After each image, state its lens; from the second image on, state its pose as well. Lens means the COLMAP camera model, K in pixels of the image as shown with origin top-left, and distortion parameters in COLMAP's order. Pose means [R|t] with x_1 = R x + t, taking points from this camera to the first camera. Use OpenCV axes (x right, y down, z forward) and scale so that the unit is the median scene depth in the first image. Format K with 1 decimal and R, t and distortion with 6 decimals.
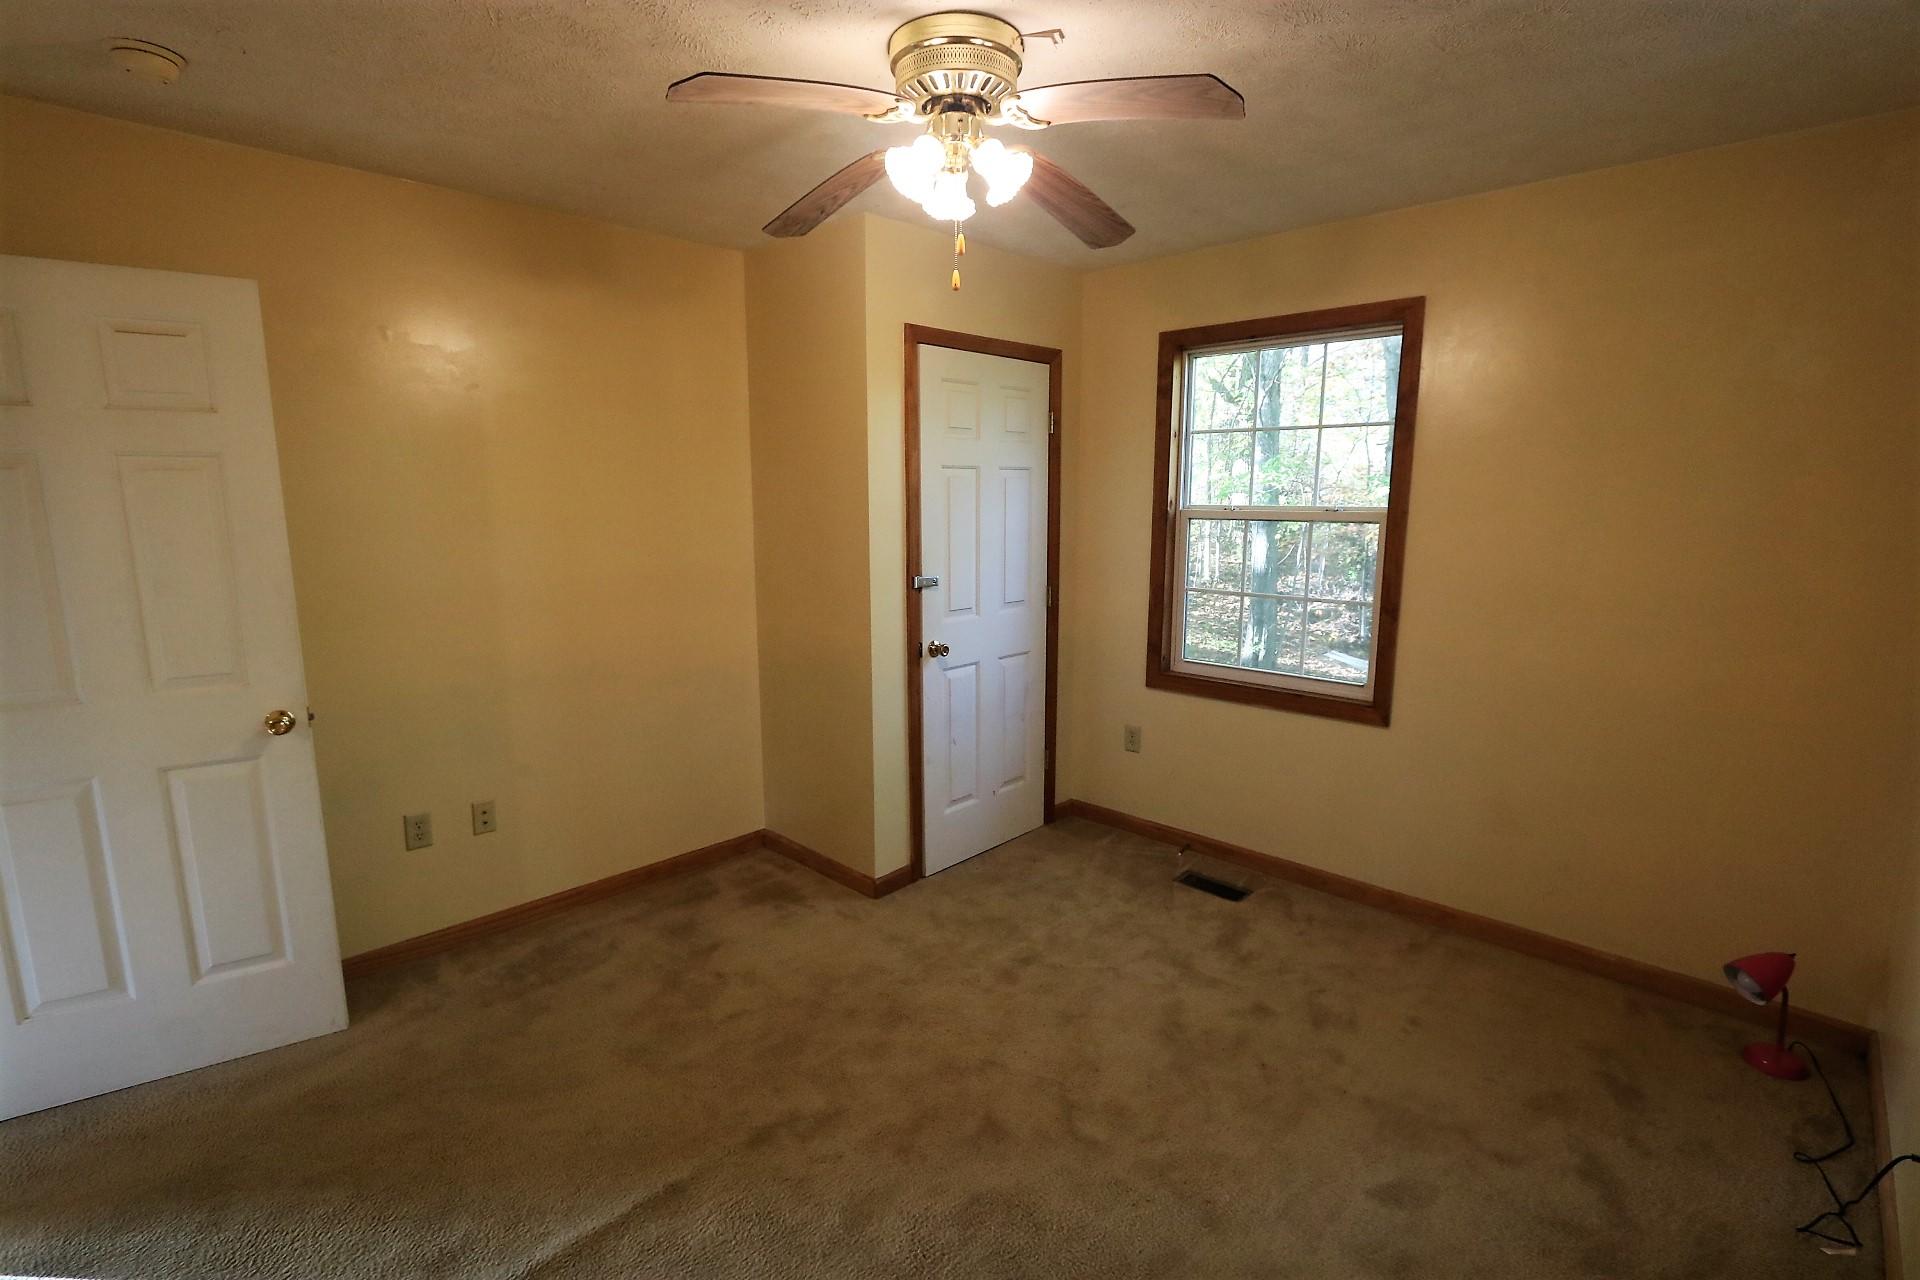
lens RADIAL K [[885.9, 0, 971.2], [0, 885.9, 639.0], [0, 0, 1]] dist [-0.020863, 0.004142]
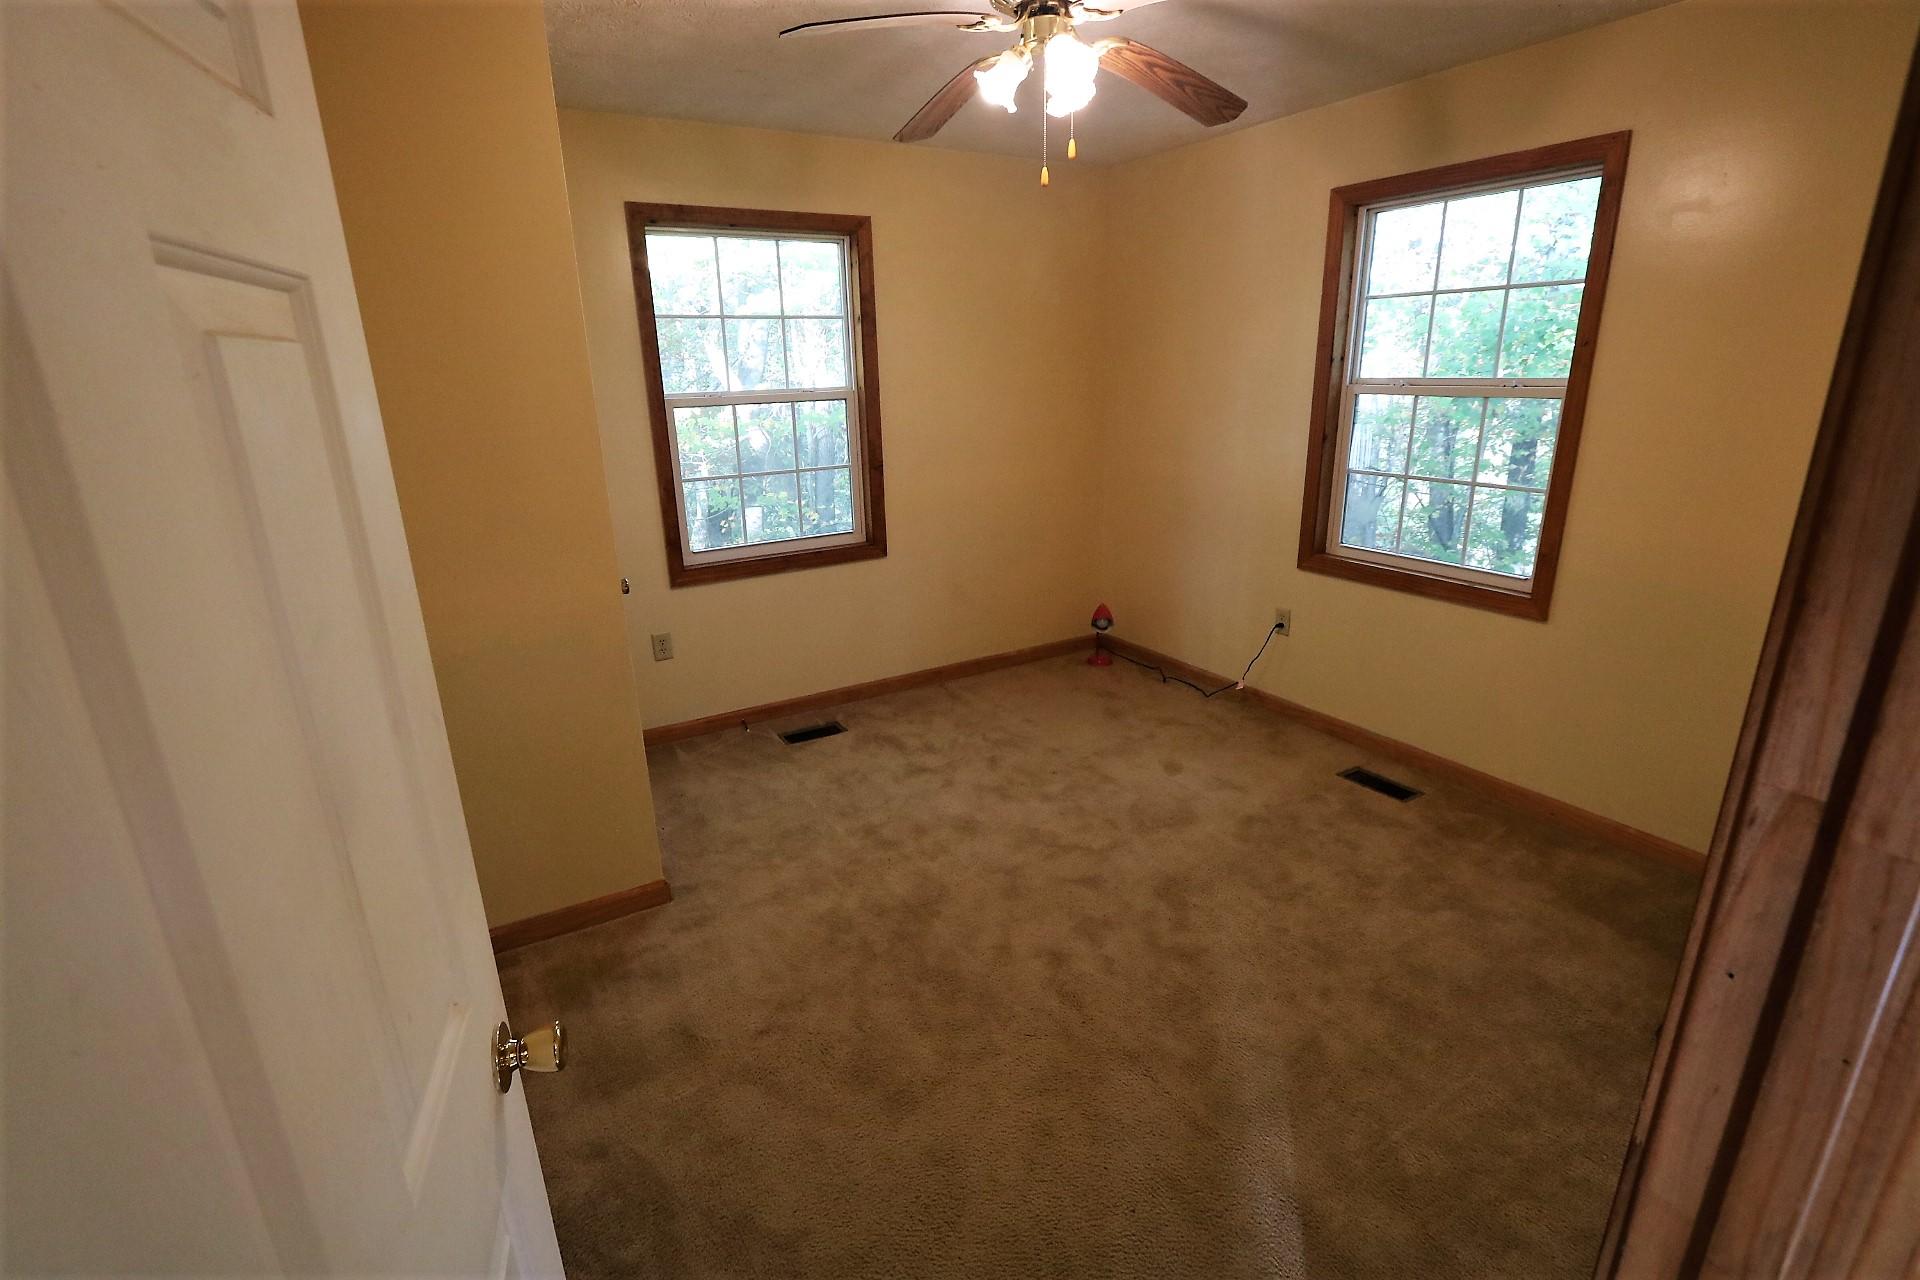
lens RADIAL K [[885.9, 0, 964.0], [0, 885.9, 627.4], [0, 0, 1]] dist [-0.020863, 0.004142]
pose [[0.270461, -0.281388, 0.920691, -0.804484], [0.180644, 0.954179, 0.238557, -0.100117], [-0.945631, 0.101797, 0.308899, 0.536796]]
